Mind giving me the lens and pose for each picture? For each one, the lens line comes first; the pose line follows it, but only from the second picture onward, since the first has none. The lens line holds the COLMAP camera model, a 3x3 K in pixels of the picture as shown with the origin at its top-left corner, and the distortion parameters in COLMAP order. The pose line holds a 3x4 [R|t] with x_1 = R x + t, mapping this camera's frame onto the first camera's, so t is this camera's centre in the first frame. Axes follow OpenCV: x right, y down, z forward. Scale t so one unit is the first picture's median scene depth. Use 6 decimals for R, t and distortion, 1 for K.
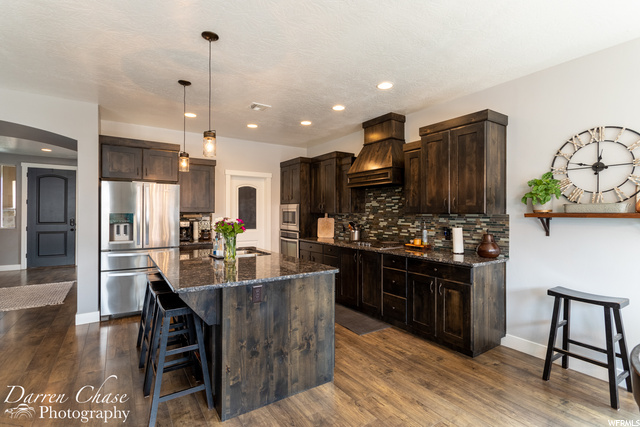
lens RADIAL K [[305.3, 0, 320.0], [0, 305.3, 213.5], [0, 0, 1]] dist [0.000782, 0.000020]
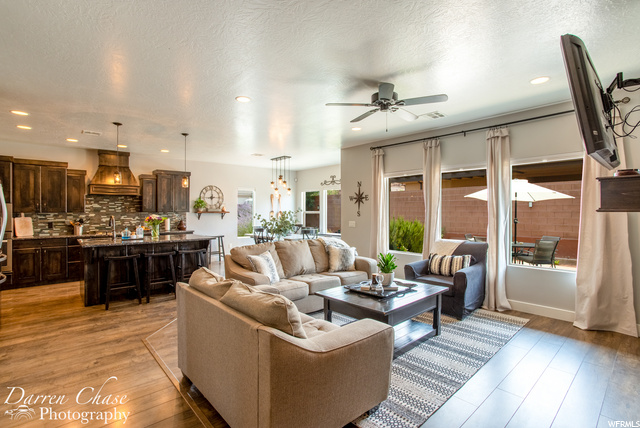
lens RADIAL K [[310.5, 0, 324.0], [0, 310.5, 213.0], [0, 0, 1]] dist [-0.021289, 0.000485]
pose [[-0.148720, -0.008134, 0.988846, -2.083244], [0.004853, 0.999948, 0.008955, -0.008123], [-0.988867, 0.006130, -0.148673, 0.240216]]
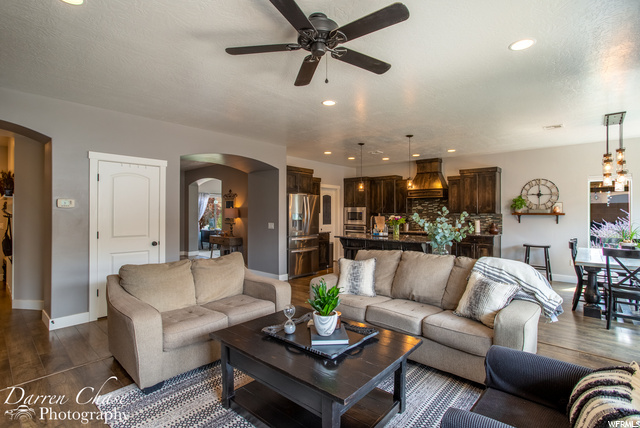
lens RADIAL K [[310.5, 0, 324.0], [0, 310.5, 213.0], [0, 0, 1]] dist [-0.021289, 0.000485]
pose [[0.967329, -0.001435, 0.253521, -1.155008], [0.001349, 0.999999, 0.000514, -0.004692], [-0.253521, -0.000155, 0.967330, -0.797104]]
